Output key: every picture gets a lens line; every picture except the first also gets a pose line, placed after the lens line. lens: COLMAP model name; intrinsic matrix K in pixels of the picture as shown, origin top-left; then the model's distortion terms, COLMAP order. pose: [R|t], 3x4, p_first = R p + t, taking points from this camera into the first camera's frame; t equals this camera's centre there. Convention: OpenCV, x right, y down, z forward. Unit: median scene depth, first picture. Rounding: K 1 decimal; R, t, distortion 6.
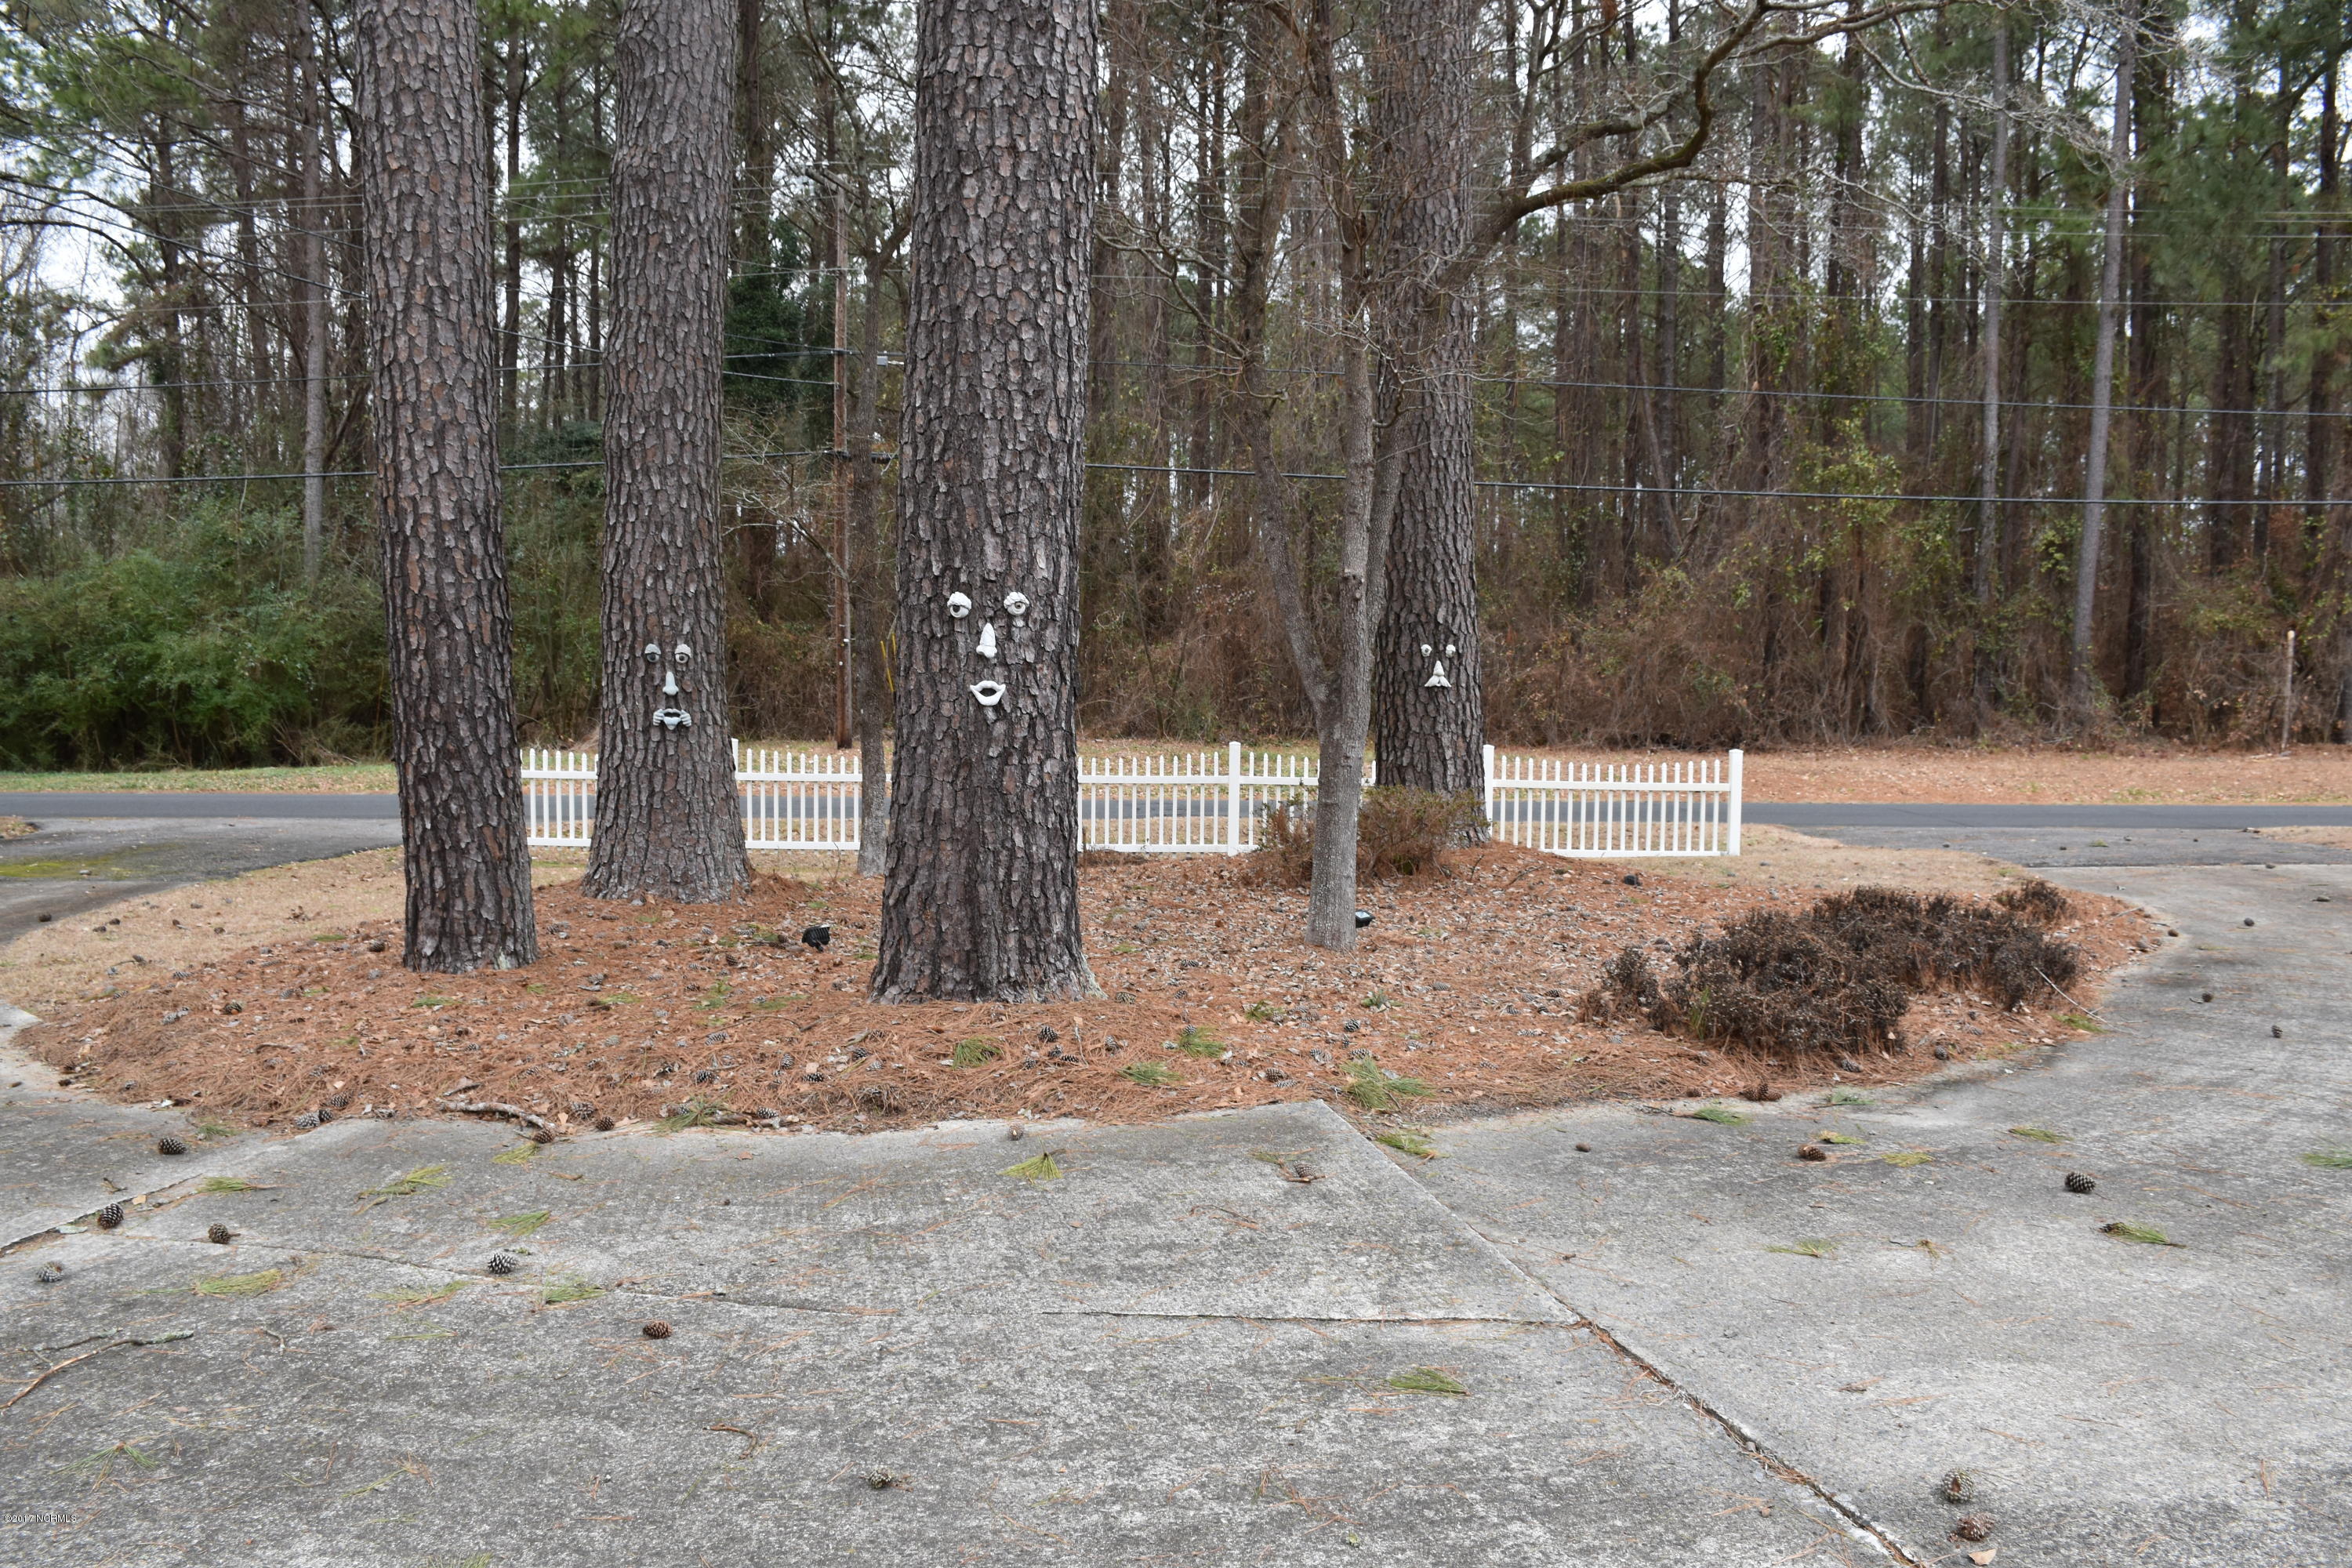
lens RADIAL K [[1858.2, 0, 1165.4], [0, 1858.2, 786.0], [0, 0, 1]] dist [-0.151560, 0.108921]
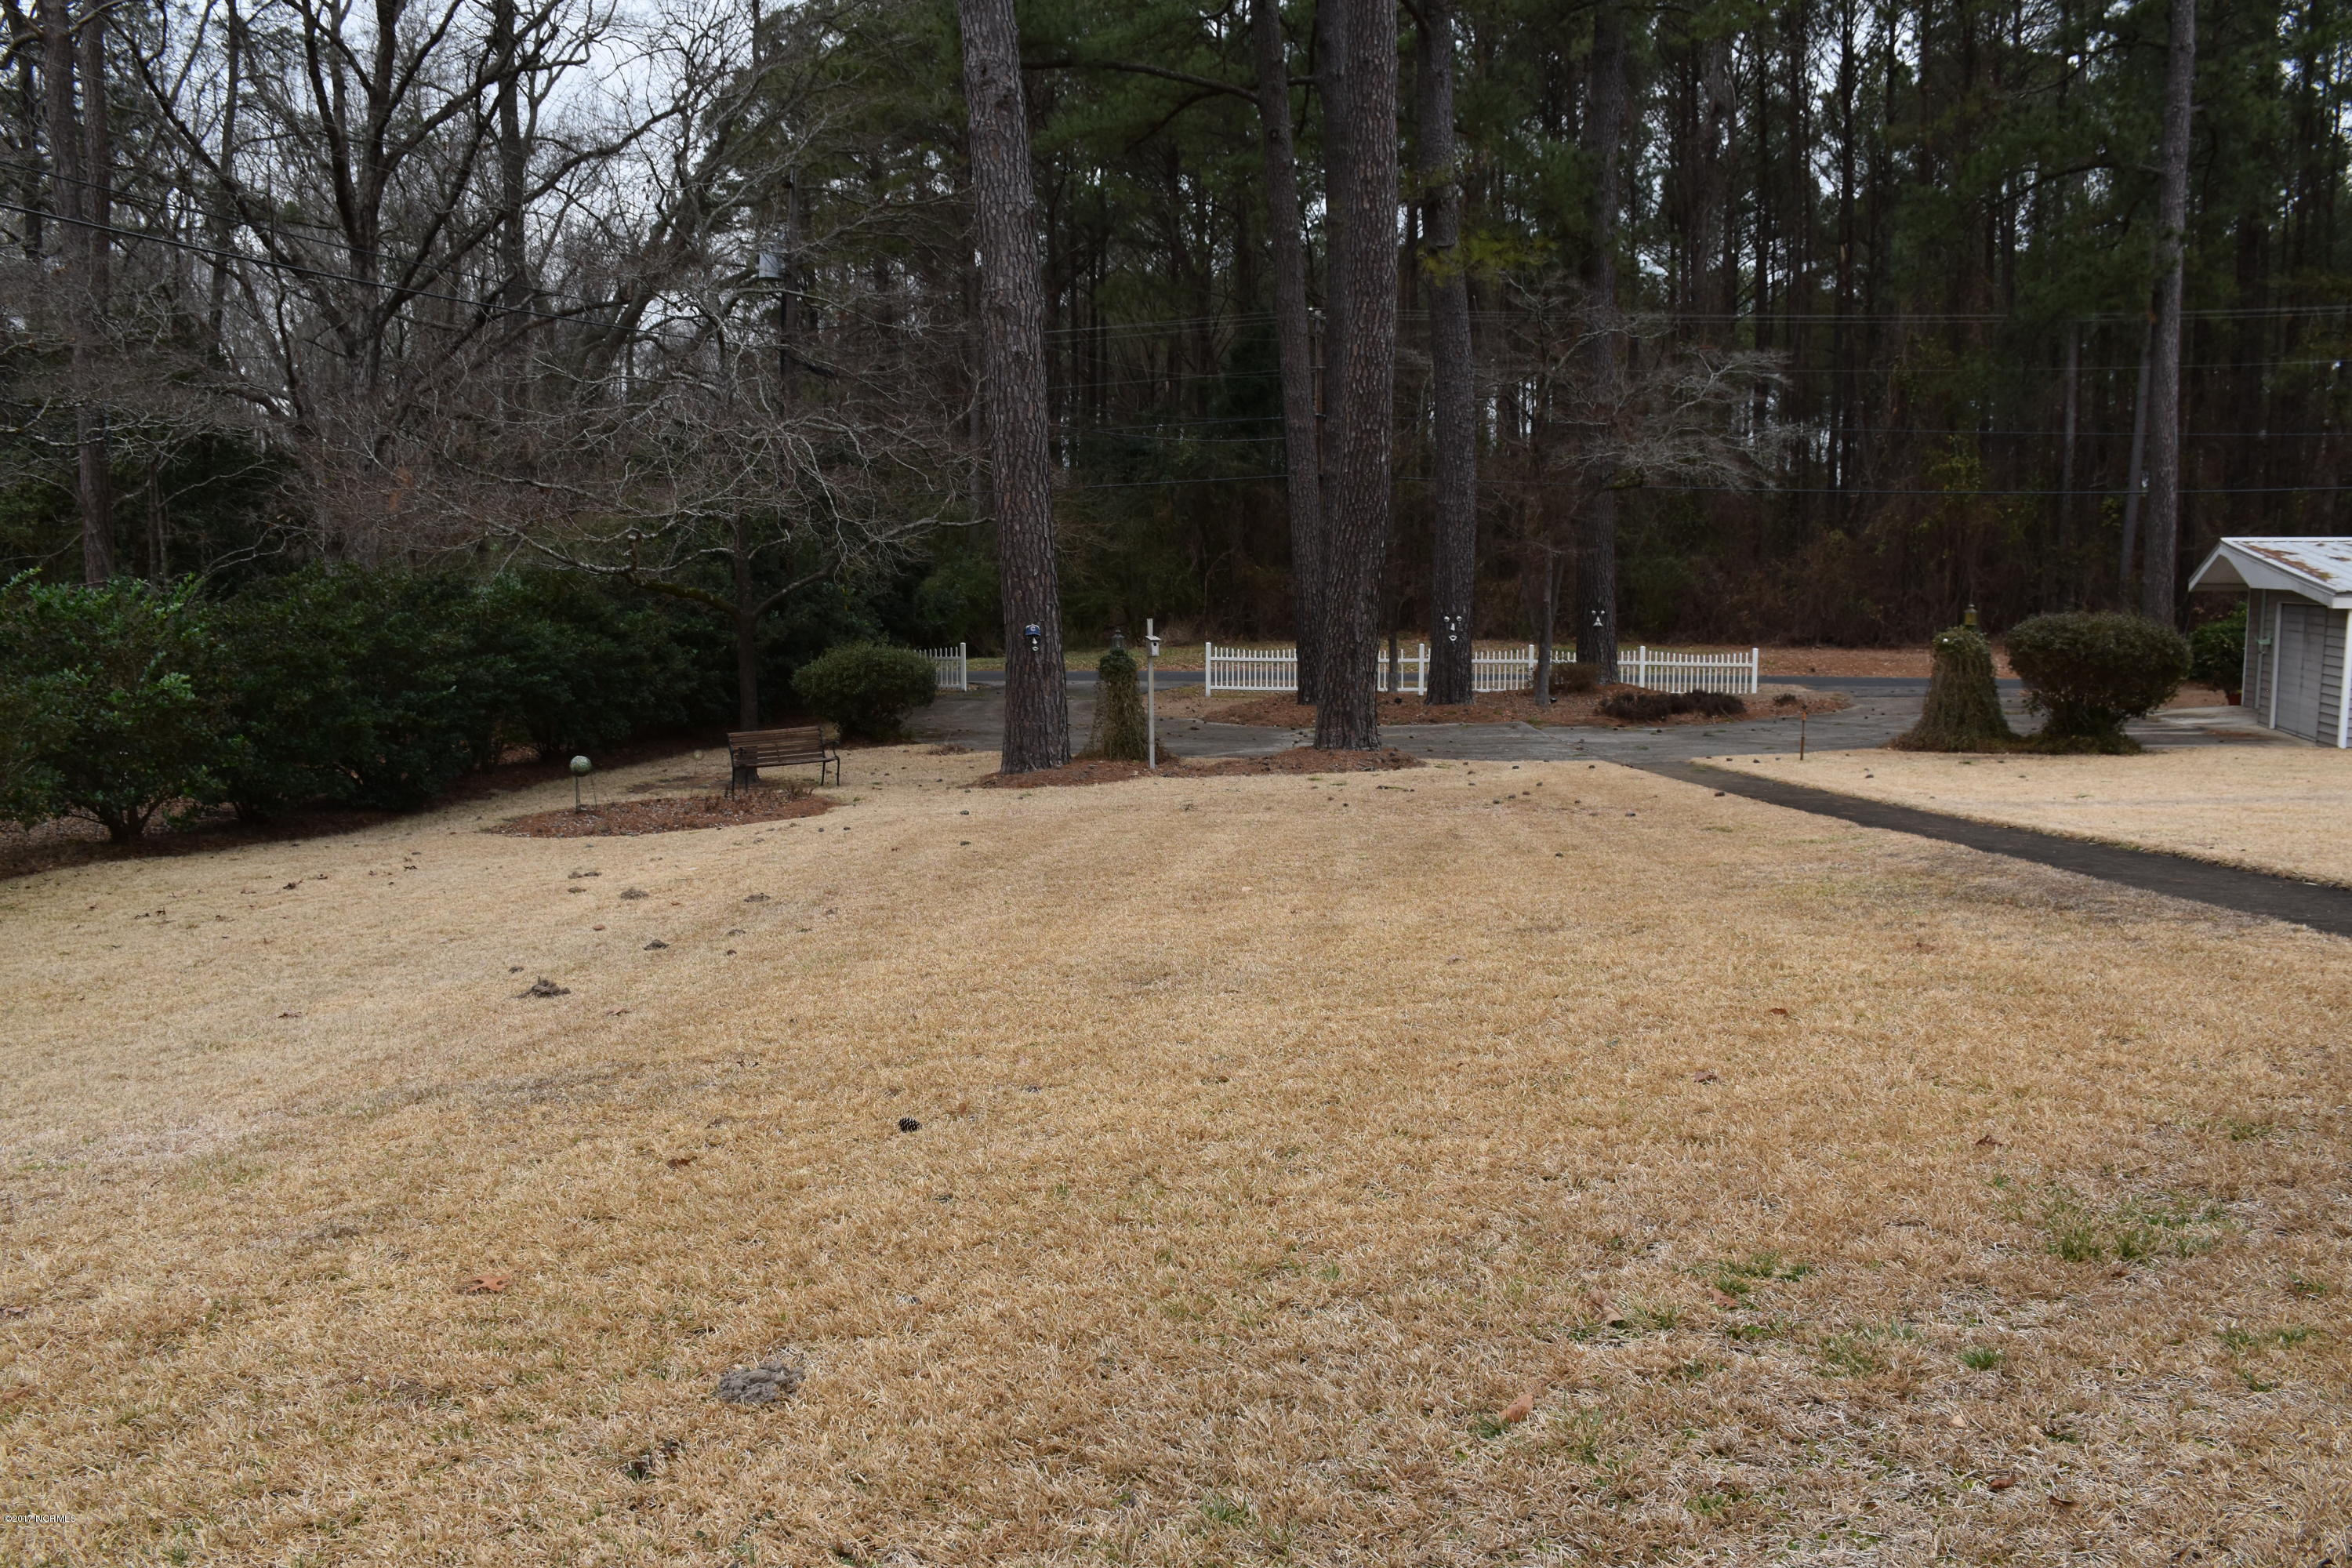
lens RADIAL K [[1858.2, 0, 1146.4], [0, 1858.2, 802.9], [0, 0, 1]] dist [-0.151560, 0.108921]
pose [[0.979273, 0.011936, -0.202194, 0.038782], [0.001627, 0.997766, 0.066781, 0.021147], [0.202539, -0.065726, 0.977066, -1.532233]]
